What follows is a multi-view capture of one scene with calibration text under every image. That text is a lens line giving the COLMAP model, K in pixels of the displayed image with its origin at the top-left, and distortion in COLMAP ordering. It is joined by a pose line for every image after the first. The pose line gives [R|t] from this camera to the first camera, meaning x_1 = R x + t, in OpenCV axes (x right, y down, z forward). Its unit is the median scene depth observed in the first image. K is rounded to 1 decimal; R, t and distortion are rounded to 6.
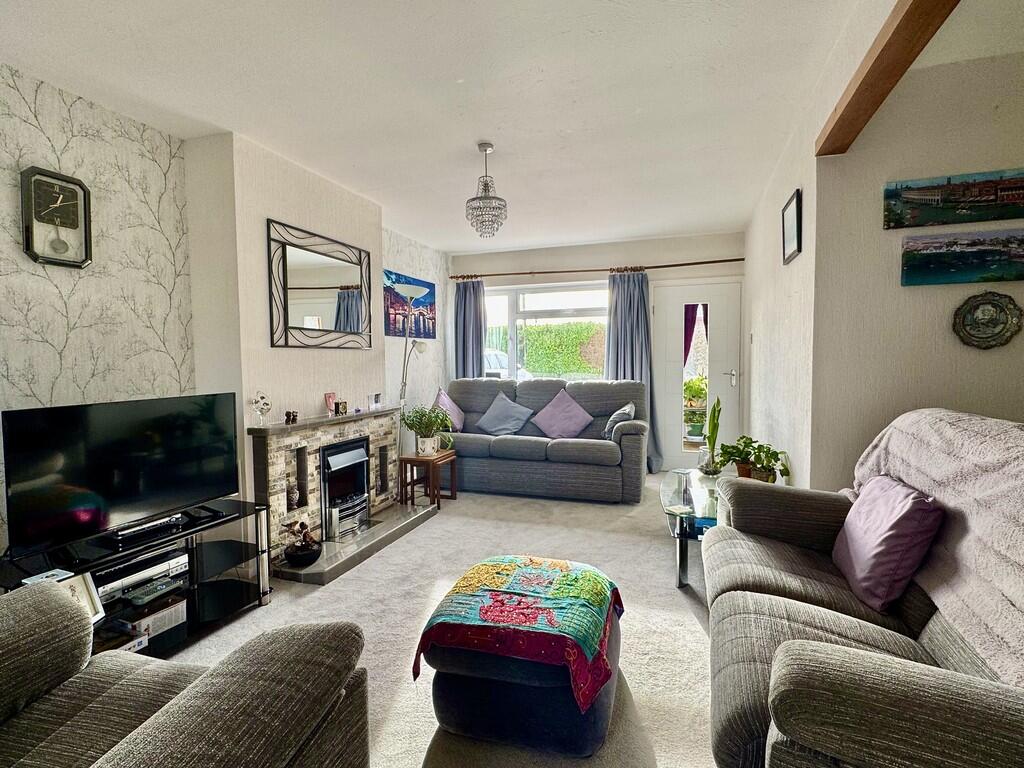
lens RADIAL K [[470.9, 0, 508.8], [0, 470.9, 382.2], [0, 0, 1]] dist [-0.001156, -0.000253]
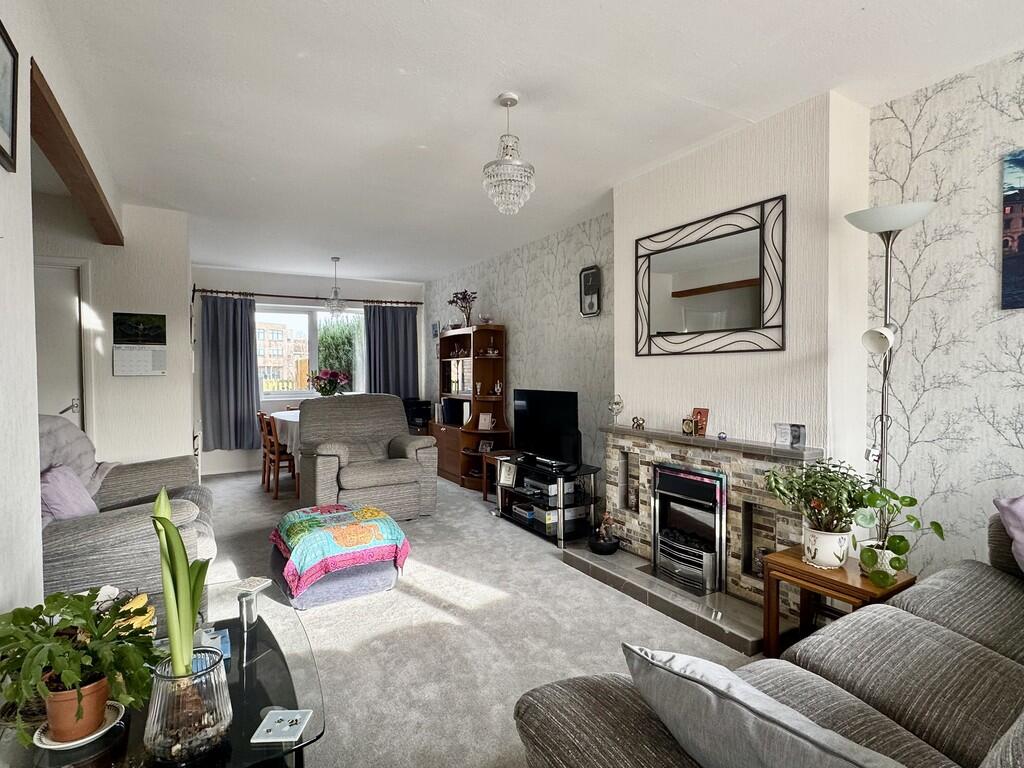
lens RADIAL K [[504.8, 0, 512.8], [0, 504.8, 378.7], [0, 0, 1]] dist [0.002140, -0.000131]
pose [[-0.604555, 0.025541, -0.796154, 0.582867], [-0.026797, 0.998268, 0.052373, -0.073436], [0.796112, 0.052997, -0.602824, 1.426721]]
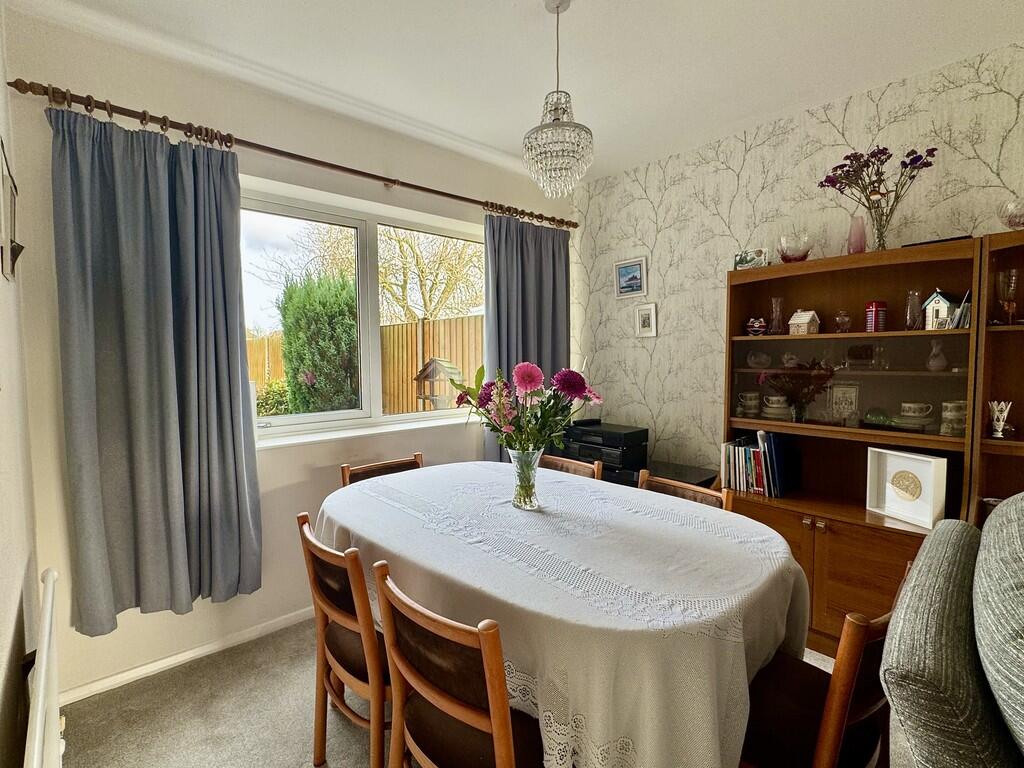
lens RADIAL K [[470.9, 0, 507.3], [0, 470.9, 384.7], [0, 0, 1]] dist [-0.001156, -0.000253]
pose [[-0.434628, 0.058082, -0.898735, 0.259861], [-0.036188, 0.995986, 0.081867, -0.035342], [0.899883, 0.068105, -0.430782, 0.603445]]
